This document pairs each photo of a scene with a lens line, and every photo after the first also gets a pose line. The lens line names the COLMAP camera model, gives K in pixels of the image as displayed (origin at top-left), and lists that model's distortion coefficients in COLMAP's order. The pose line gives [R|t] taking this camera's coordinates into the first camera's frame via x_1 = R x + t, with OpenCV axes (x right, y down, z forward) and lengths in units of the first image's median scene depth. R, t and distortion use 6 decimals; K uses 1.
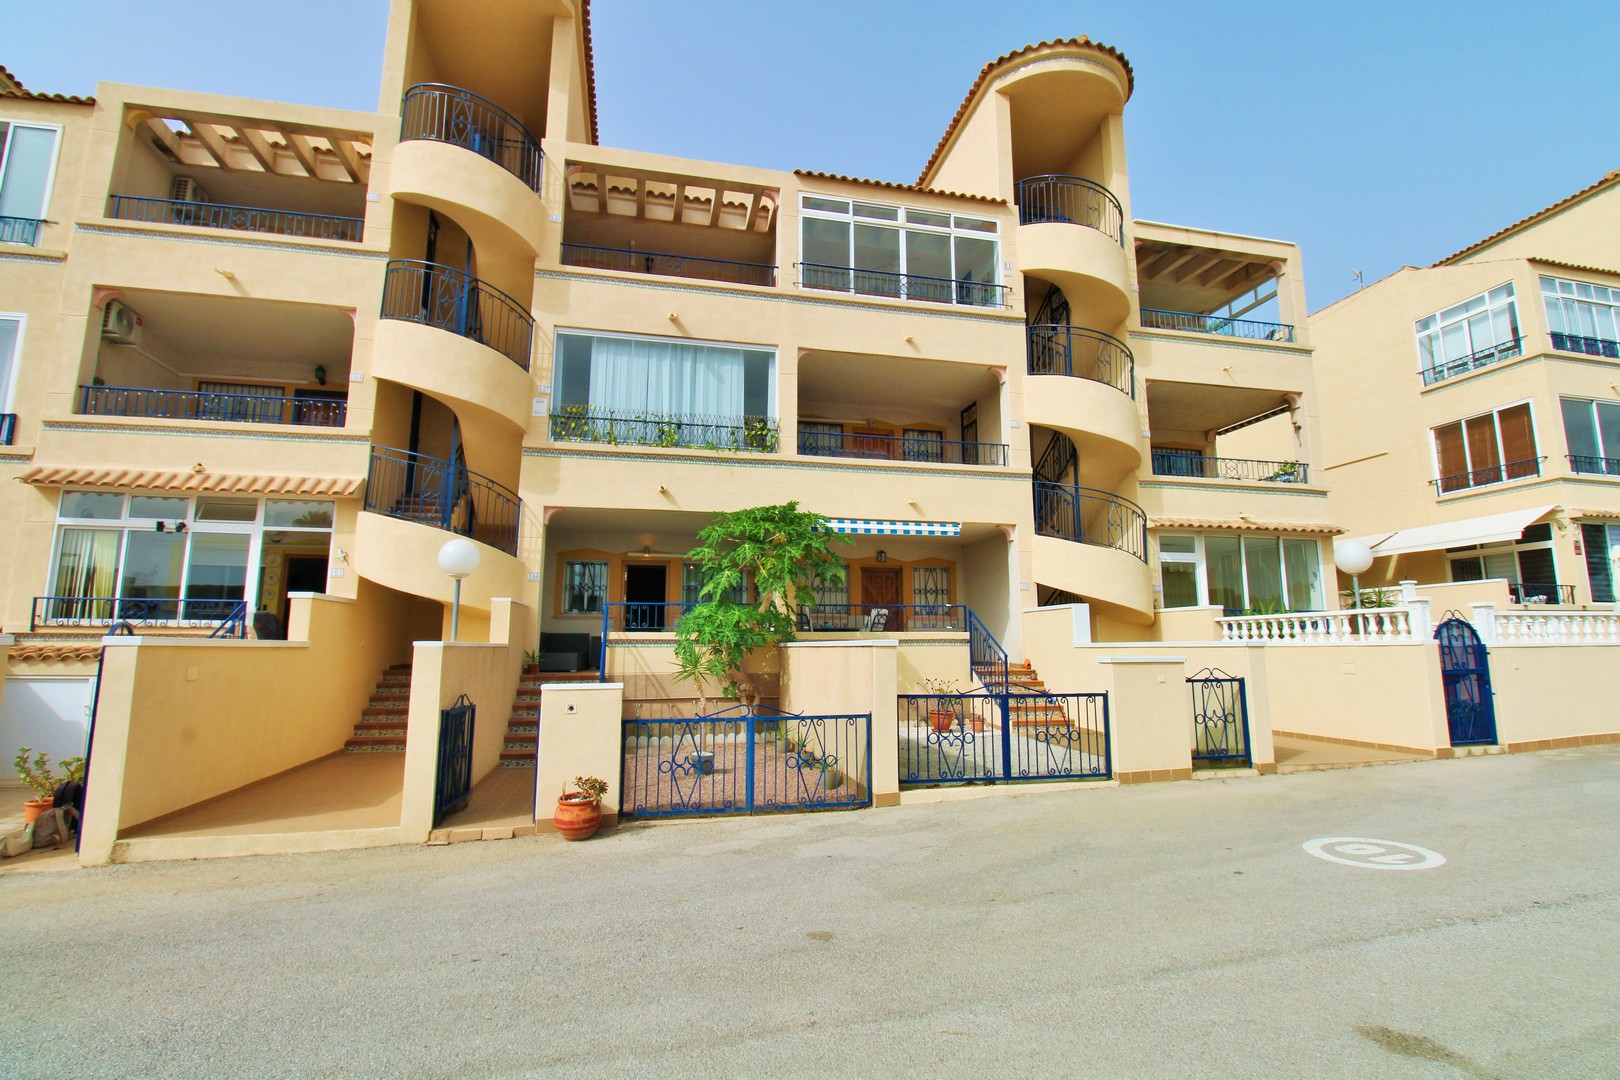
lens RADIAL K [[746.2, 0, 823.2], [0, 746.2, 544.6], [0, 0, 1]] dist [-0.004626, -0.008628]
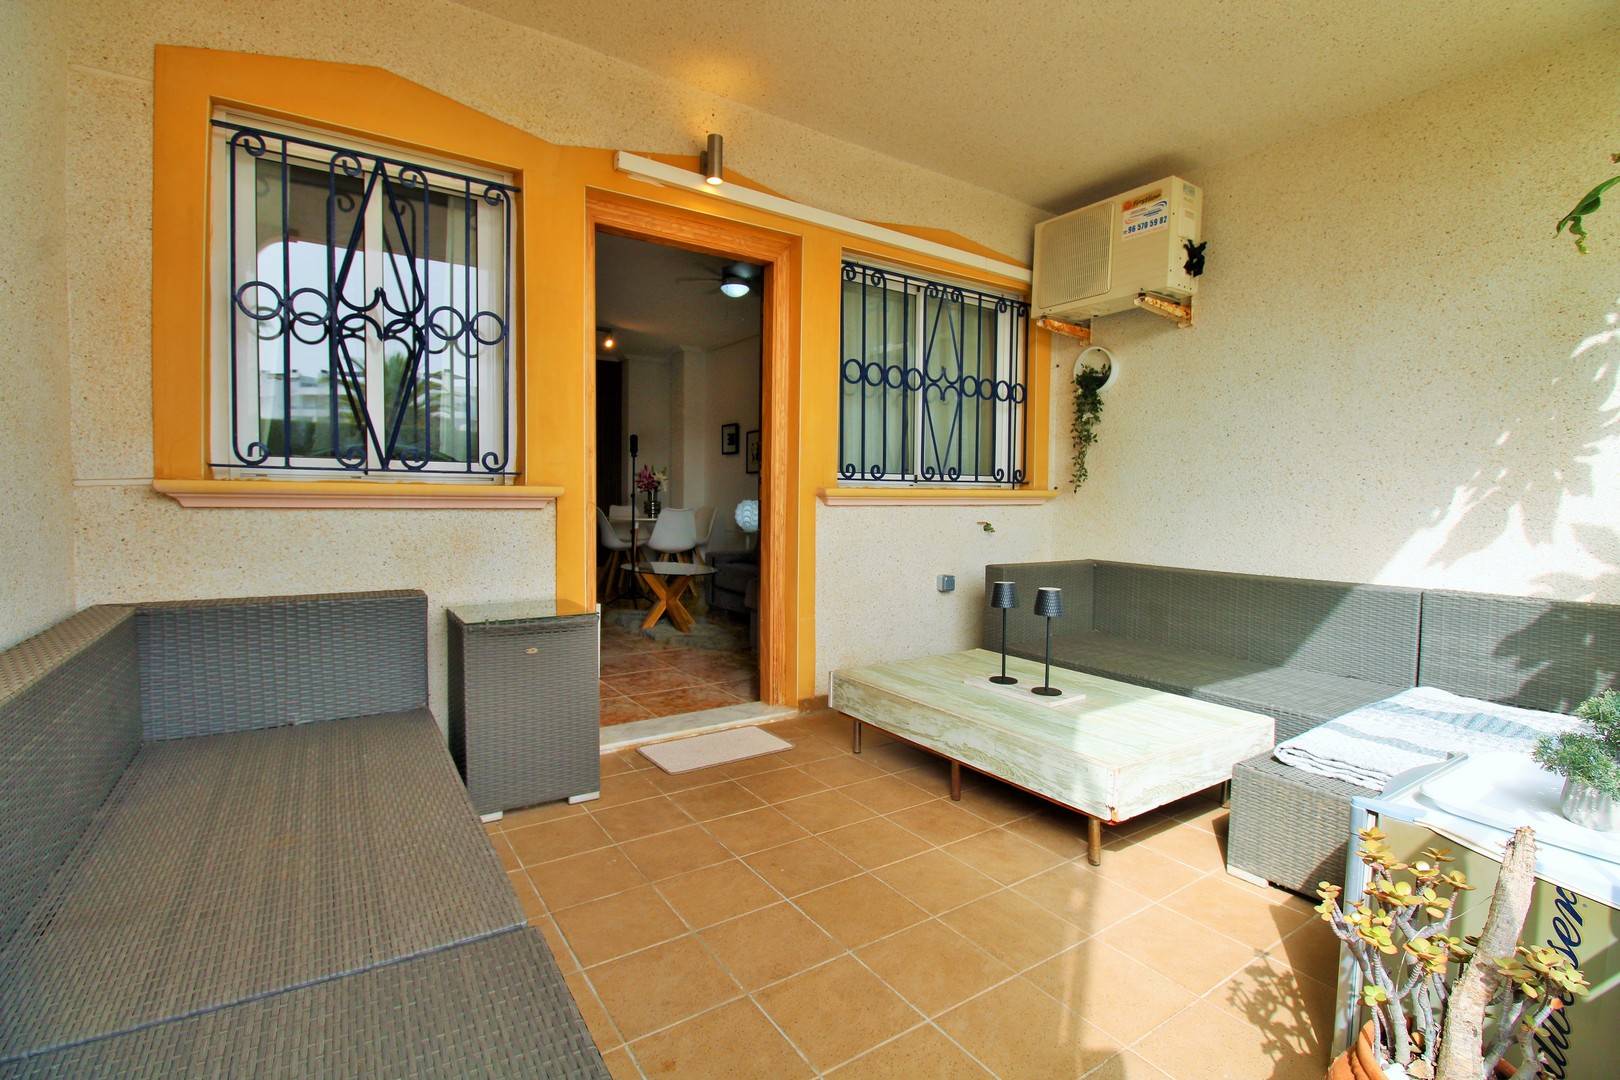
lens RADIAL K [[746.2, 0, 812.6], [0, 746.2, 533.5], [0, 0, 1]] dist [-0.004626, -0.008628]
pose [[0.937585, 0.001548, 0.347752, -0.343035], [-0.069447, 0.980681, 0.182873, 0.081876], [-0.340751, -0.195609, 0.919579, 0.970123]]
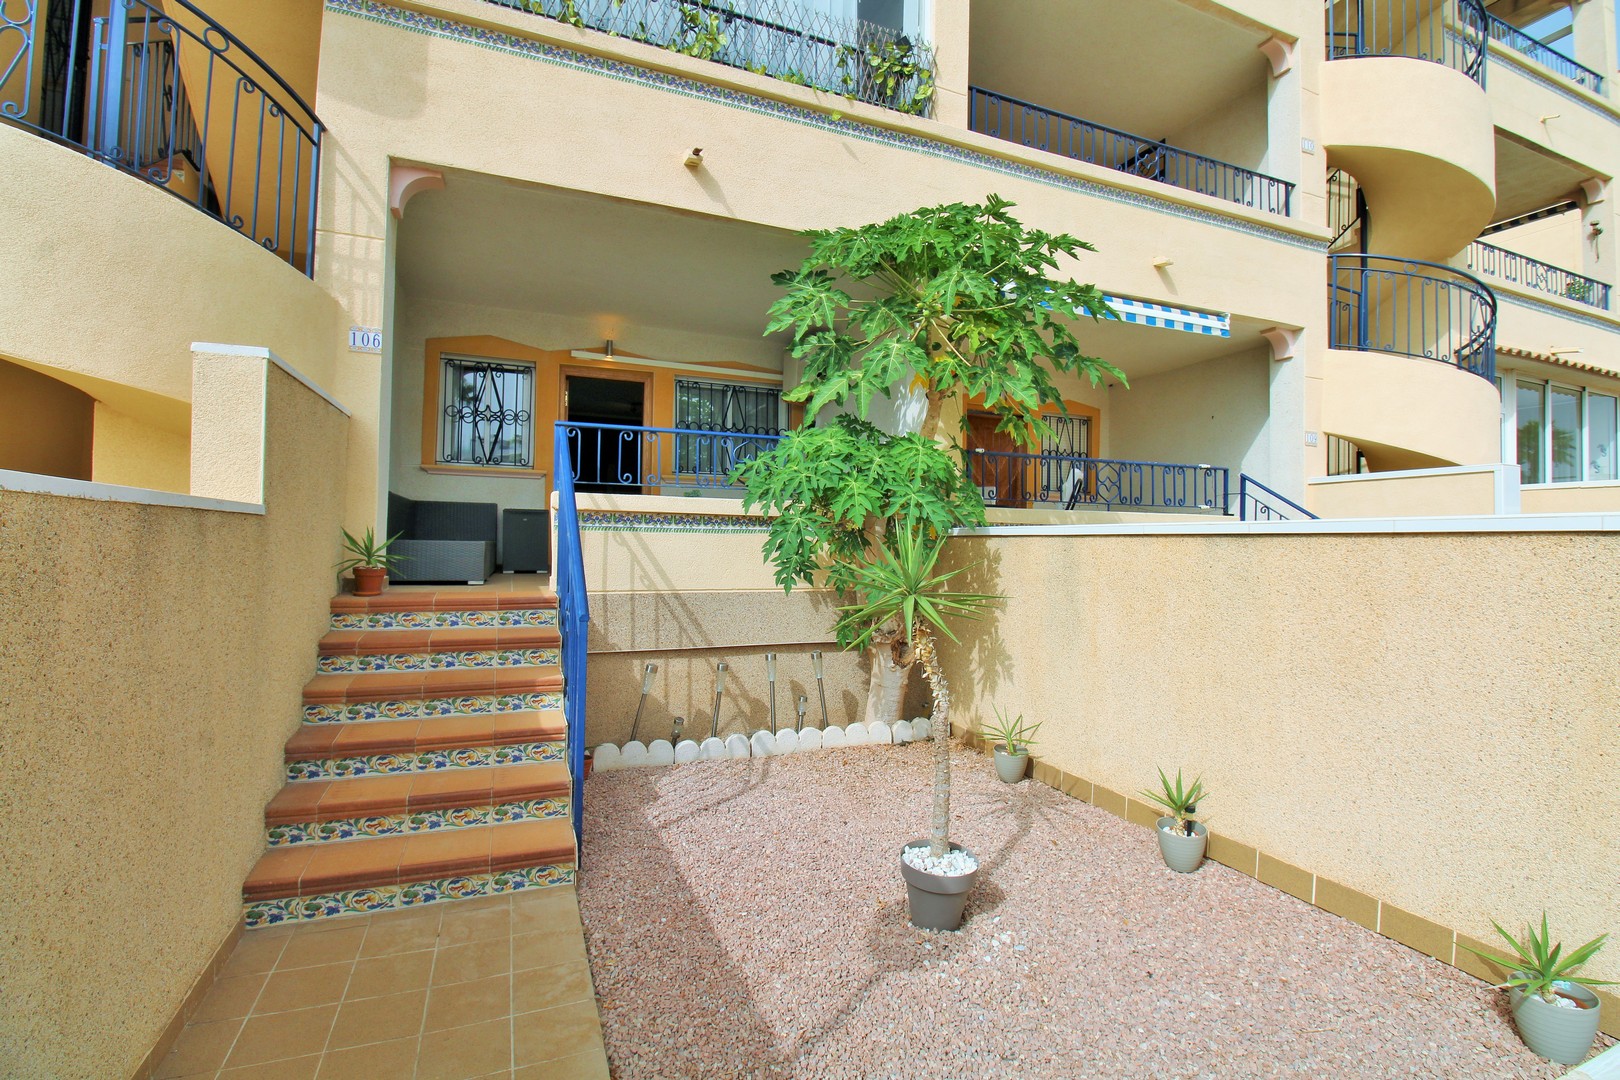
lens RADIAL K [[746.2, 0, 825.6], [0, 746.2, 535.6], [0, 0, 1]] dist [-0.004626, -0.008628]
pose [[0.987509, 0.019332, 0.156374, -0.203355], [-0.039248, 0.991343, 0.125294, 0.081020], [-0.152598, -0.129866, 0.979719, 0.552797]]
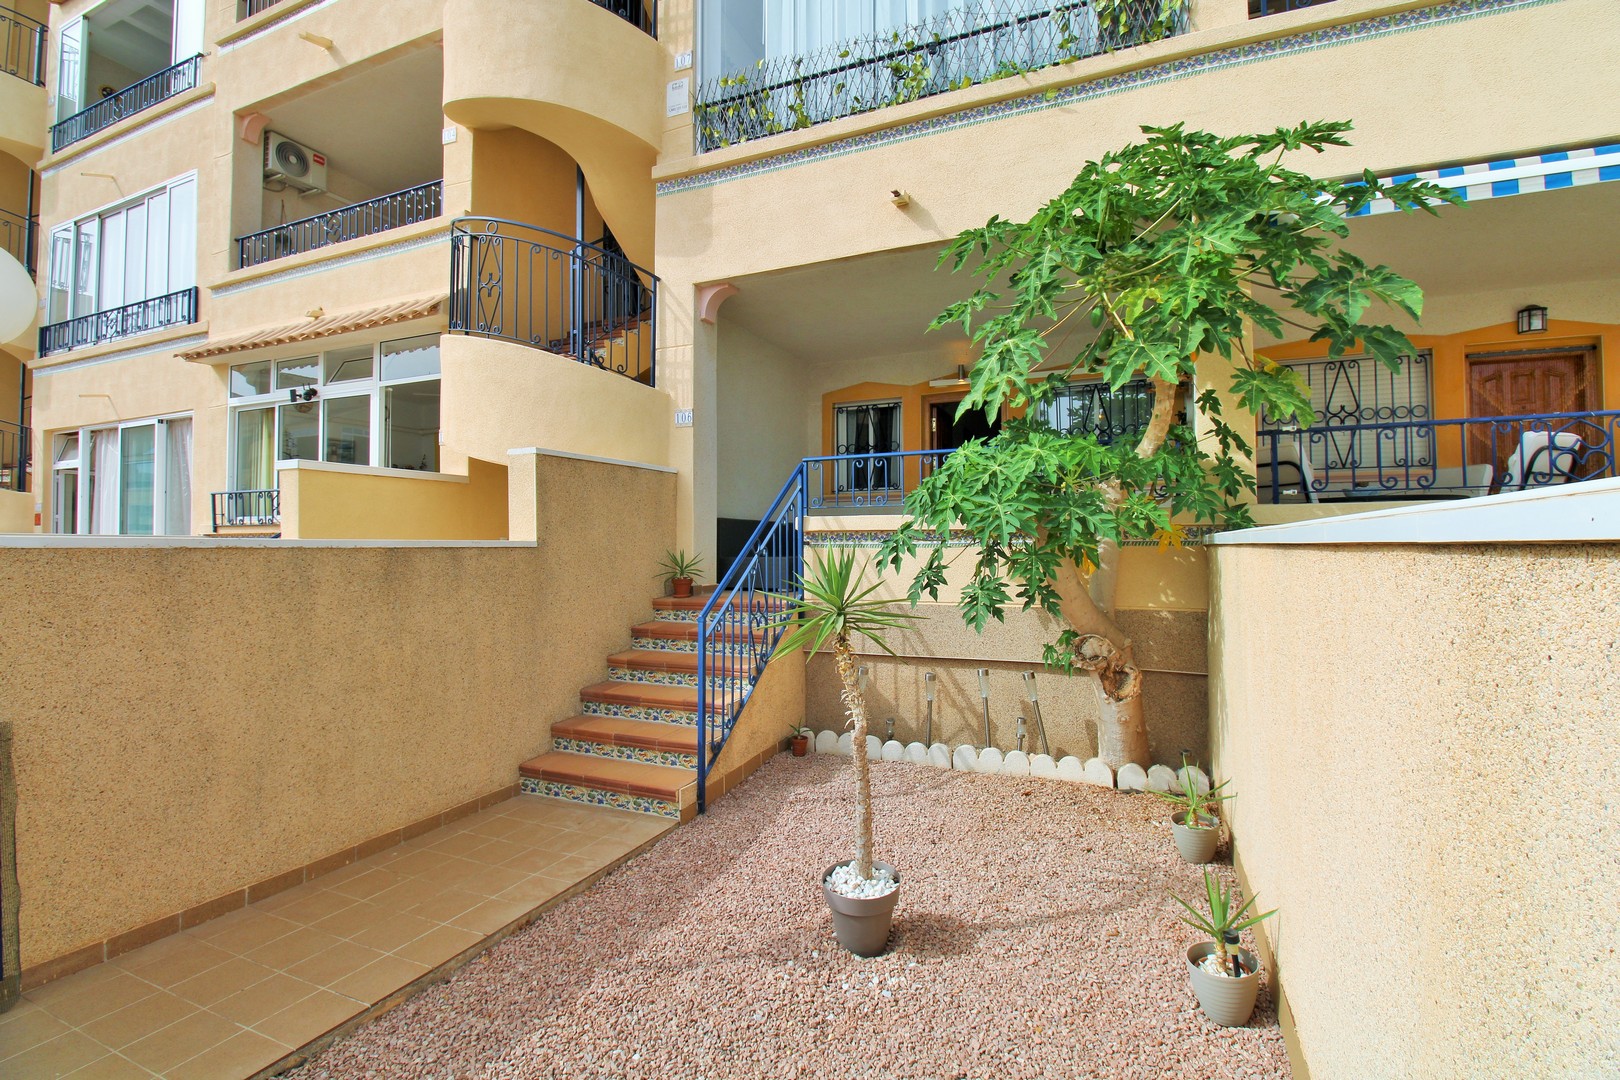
lens RADIAL K [[746.2, 0, 809.6], [0, 746.2, 540.5], [0, 0, 1]] dist [-0.004626, -0.008628]
pose [[0.795109, -0.006802, -0.606429, 0.011702], [0.086140, 0.991066, 0.101825, 0.079775], [0.600319, -0.133200, 0.788591, 0.587167]]
